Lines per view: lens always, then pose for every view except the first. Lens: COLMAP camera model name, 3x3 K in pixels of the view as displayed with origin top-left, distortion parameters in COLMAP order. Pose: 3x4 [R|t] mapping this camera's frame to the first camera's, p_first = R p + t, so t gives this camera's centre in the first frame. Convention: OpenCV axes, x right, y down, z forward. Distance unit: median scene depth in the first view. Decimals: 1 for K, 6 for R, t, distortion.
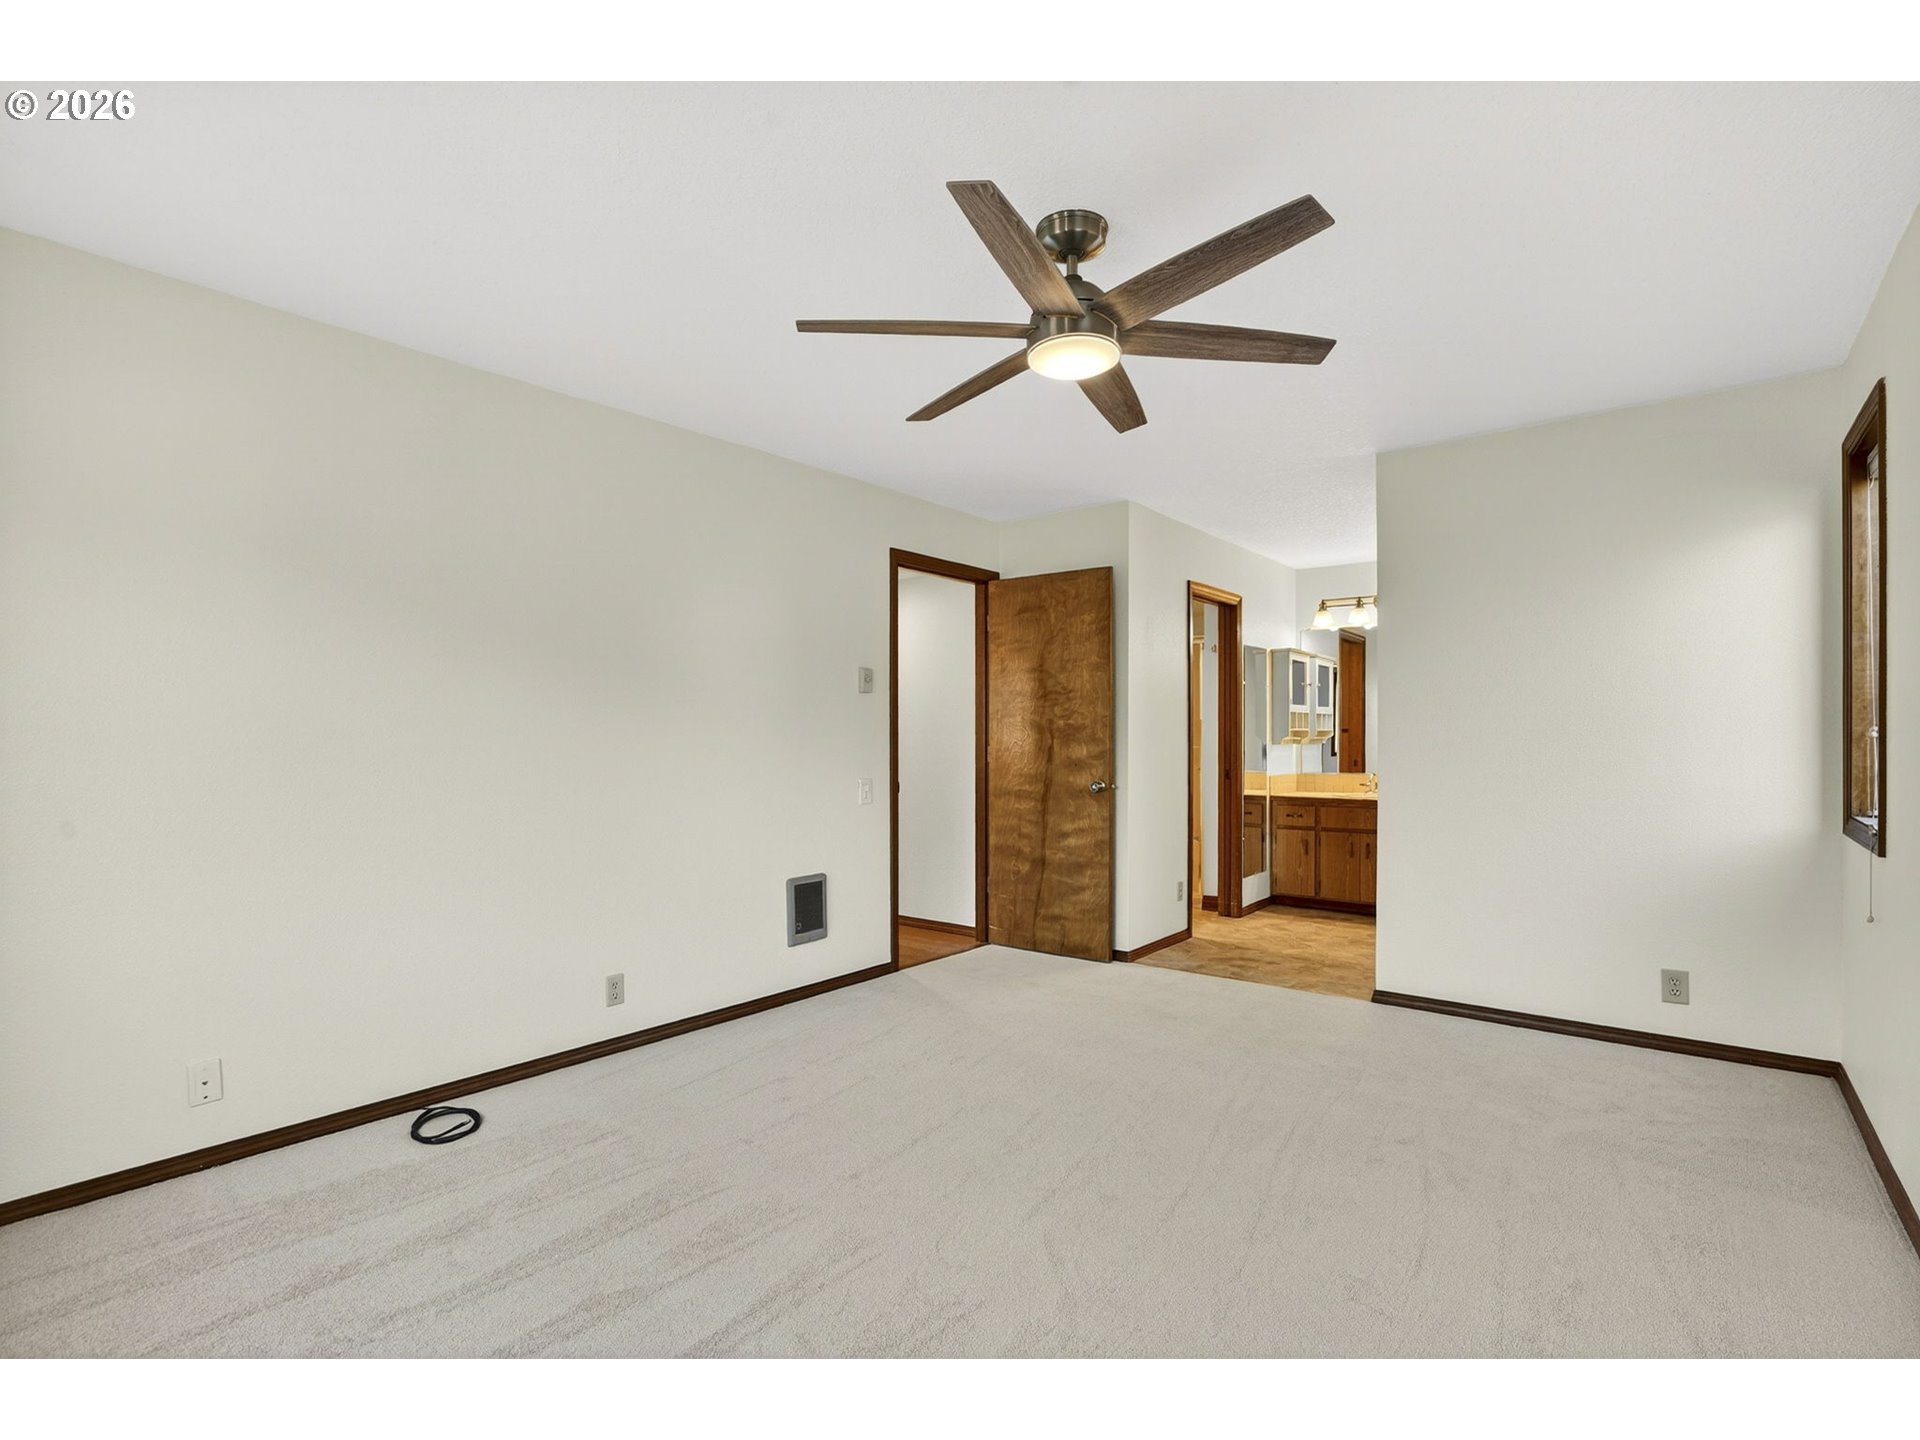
lens RADIAL K [[911.9, 0, 968.0], [0, 911.9, 723.0], [0, 0, 1]] dist [-0.010963, -0.000339]
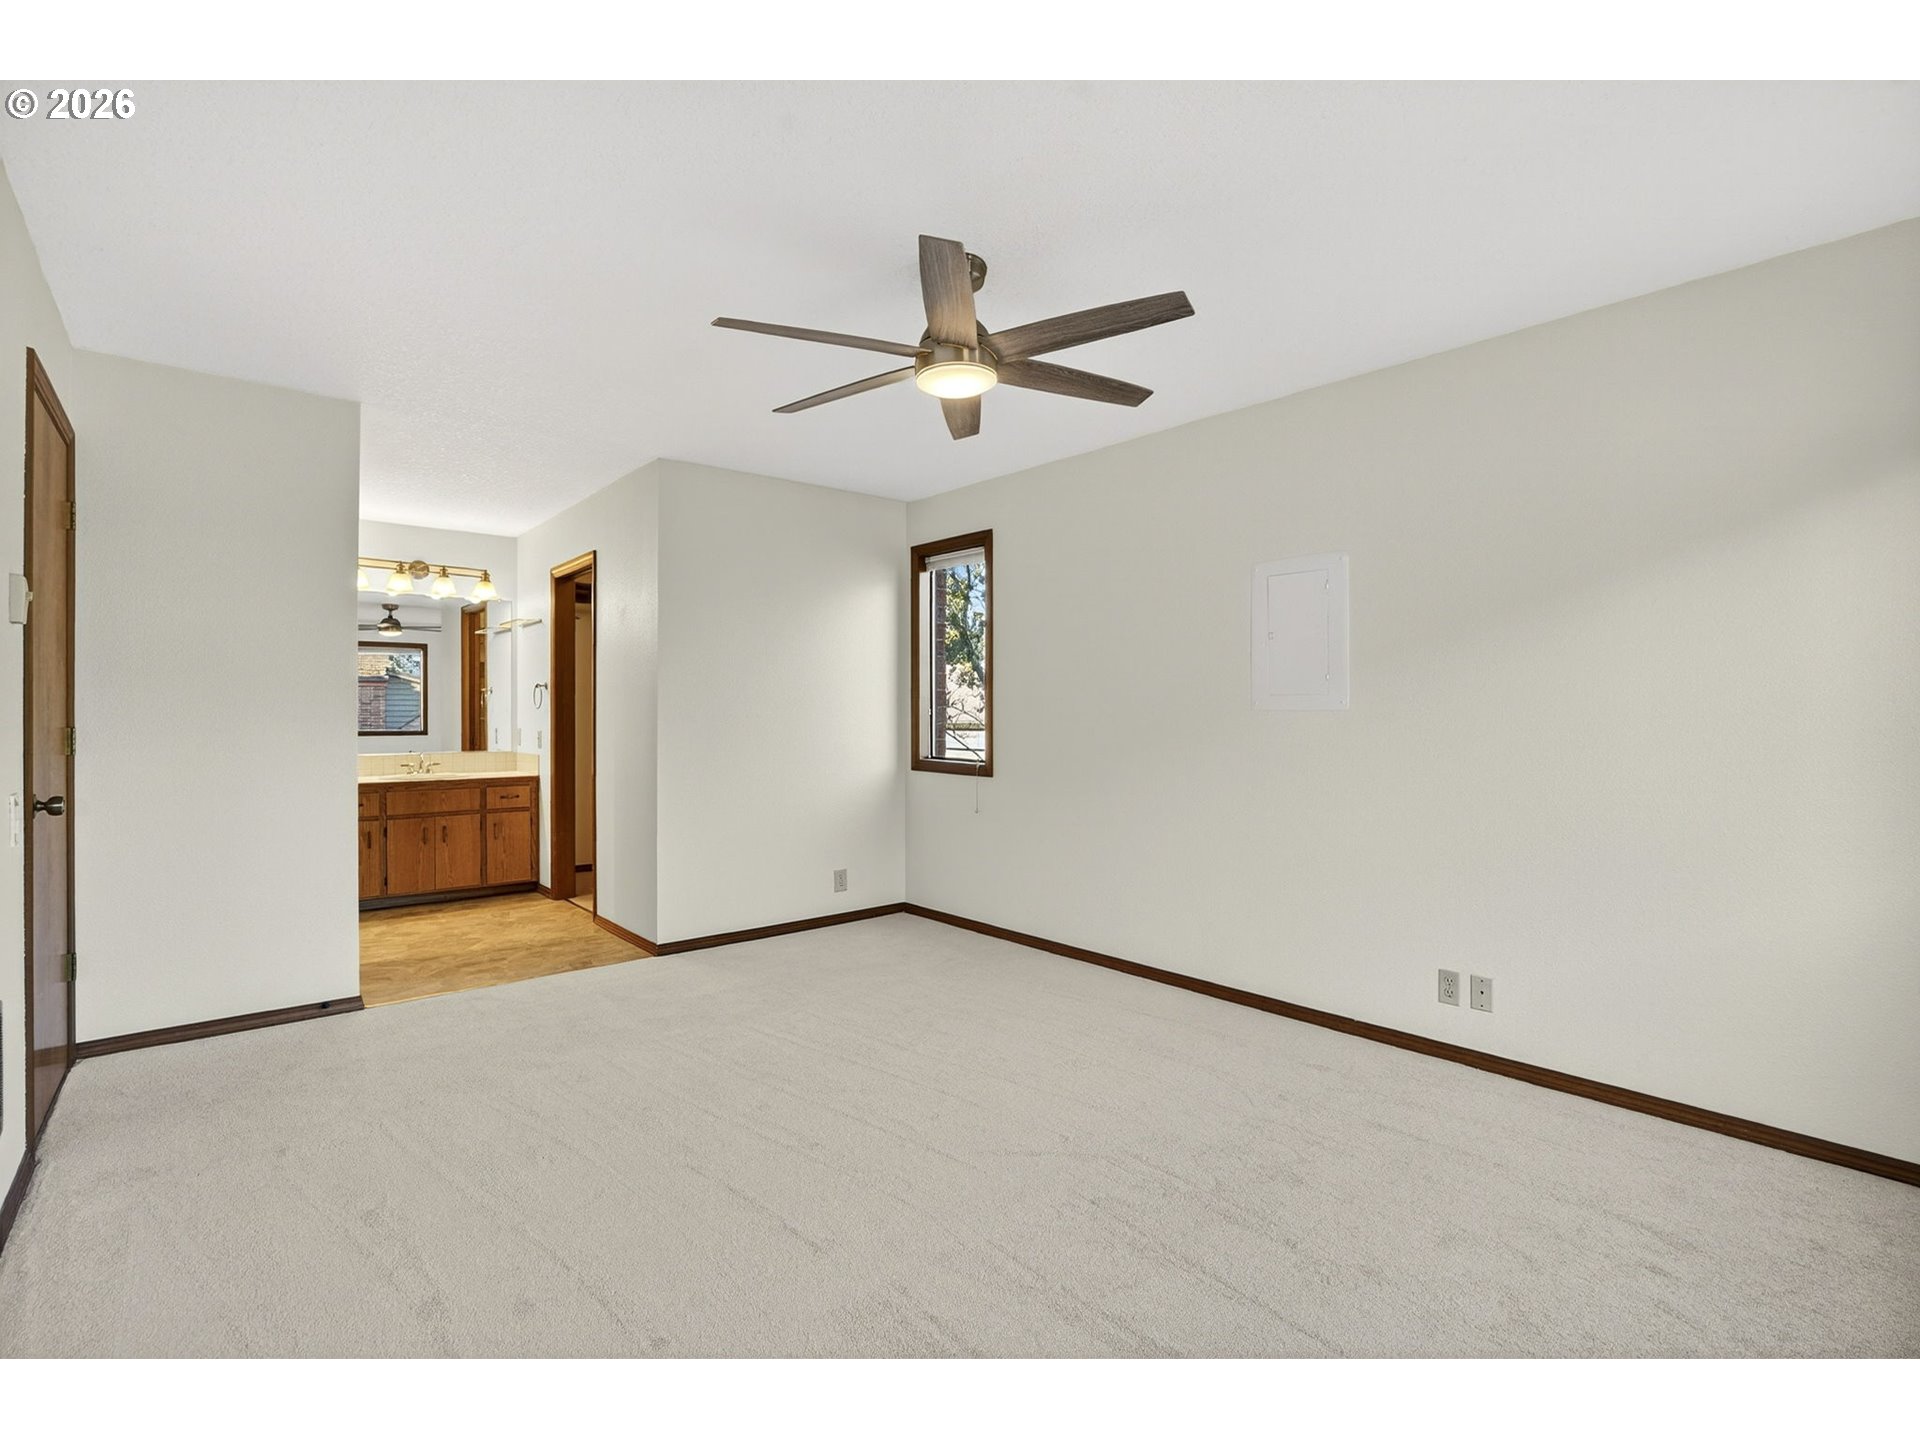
lens RADIAL K [[894.0, 0, 959.9], [0, 894.0, 725.1], [0, 0, 1]] dist [-0.002567, -0.000081]
pose [[0.207167, -0.010603, 0.978248, -0.341024], [-0.018967, 0.999710, 0.014852, 0.002068], [-0.978122, -0.021631, 0.206906, 0.264691]]
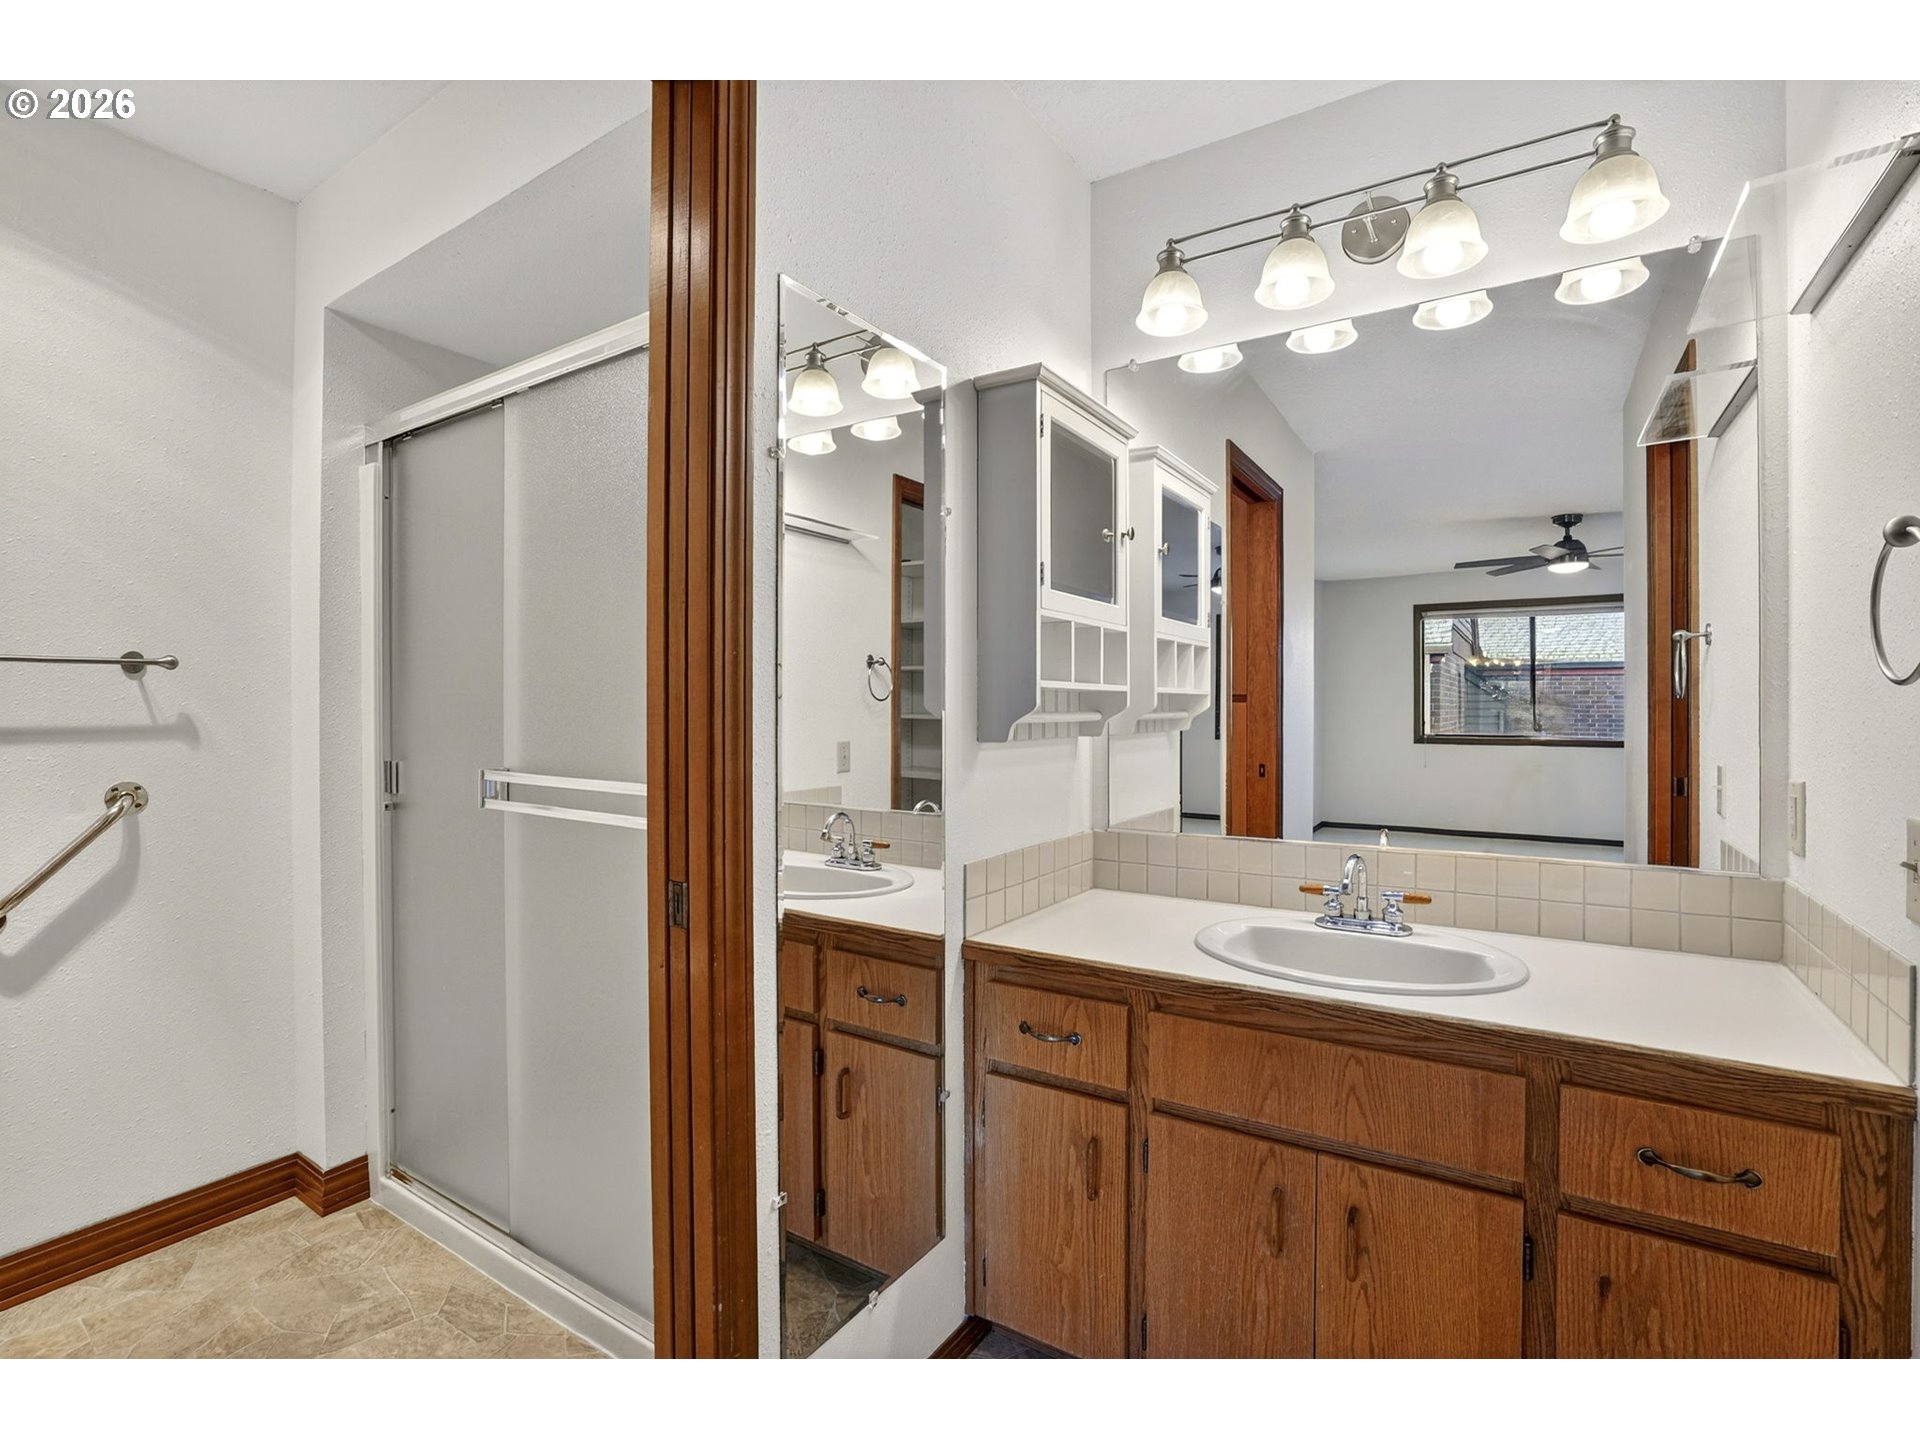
lens RADIAL K [[887.4, 0, 962.8], [0, 887.4, 706.1], [0, 0, 1]] dist [-0.003627, -0.000378]
pose [[0.995501, -0.004371, 0.094655, 0.309847], [0.003440, 0.999944, 0.010000, 0.010519], [-0.094694, -0.009629, 0.995460, 0.755866]]
